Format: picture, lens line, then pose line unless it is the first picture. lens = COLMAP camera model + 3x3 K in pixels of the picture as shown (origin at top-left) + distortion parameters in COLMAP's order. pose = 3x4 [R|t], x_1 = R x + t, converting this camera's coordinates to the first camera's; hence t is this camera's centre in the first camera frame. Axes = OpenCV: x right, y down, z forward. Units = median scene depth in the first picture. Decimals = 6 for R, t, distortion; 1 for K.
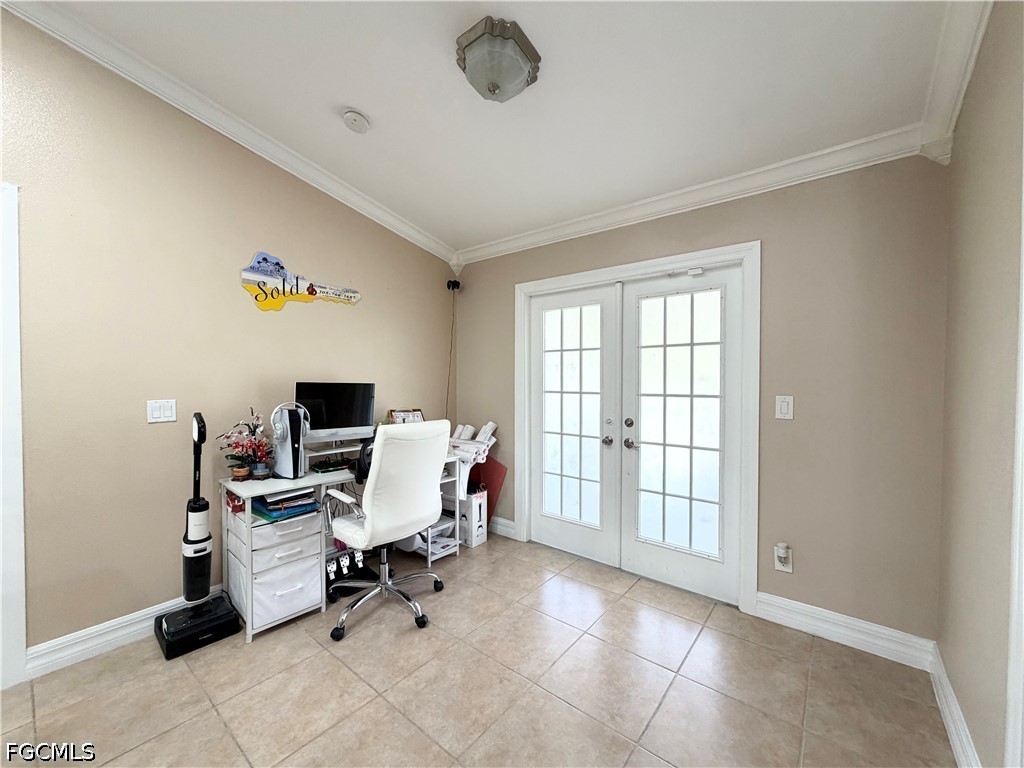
lens RADIAL K [[407.0, 0, 512.7], [0, 407.0, 383.3], [0, 0, 1]] dist [0.002079, -0.001175]
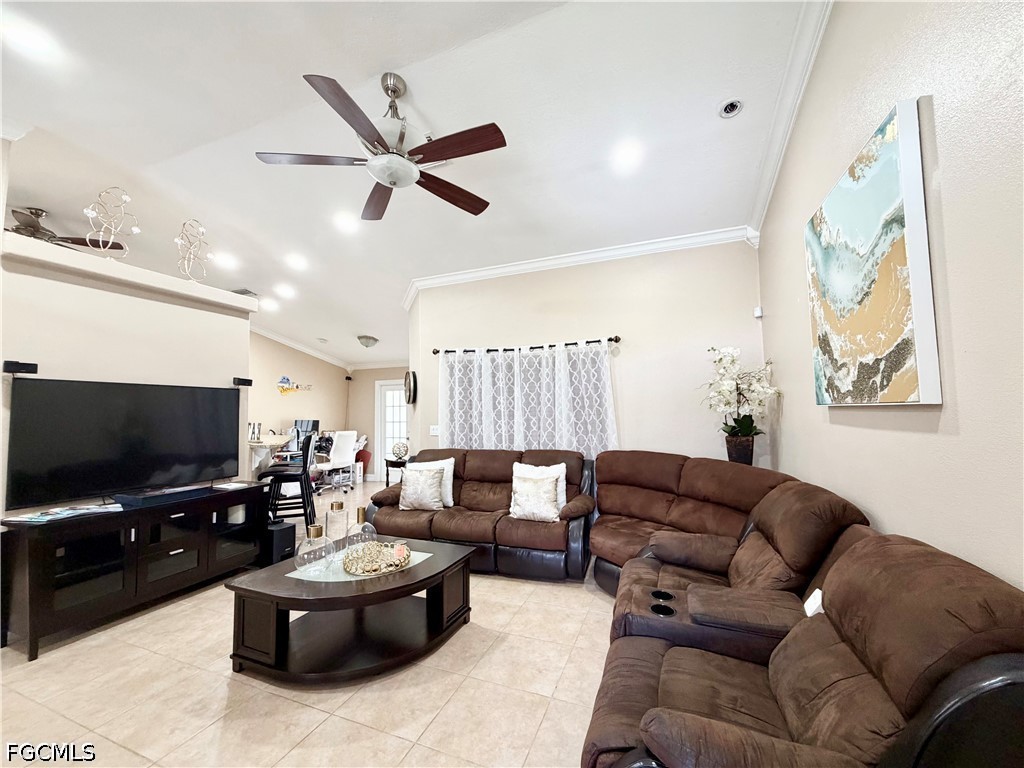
lens RADIAL K [[407.0, 0, 505.9], [0, 407.0, 382.9], [0, 0, 1]] dist [0.002079, -0.001175]
pose [[0.962012, 0.002120, 0.272998, 0.100905], [0.024483, 0.995271, -0.094004, 0.034671], [-0.271906, 0.097117, 0.957411, -1.743188]]
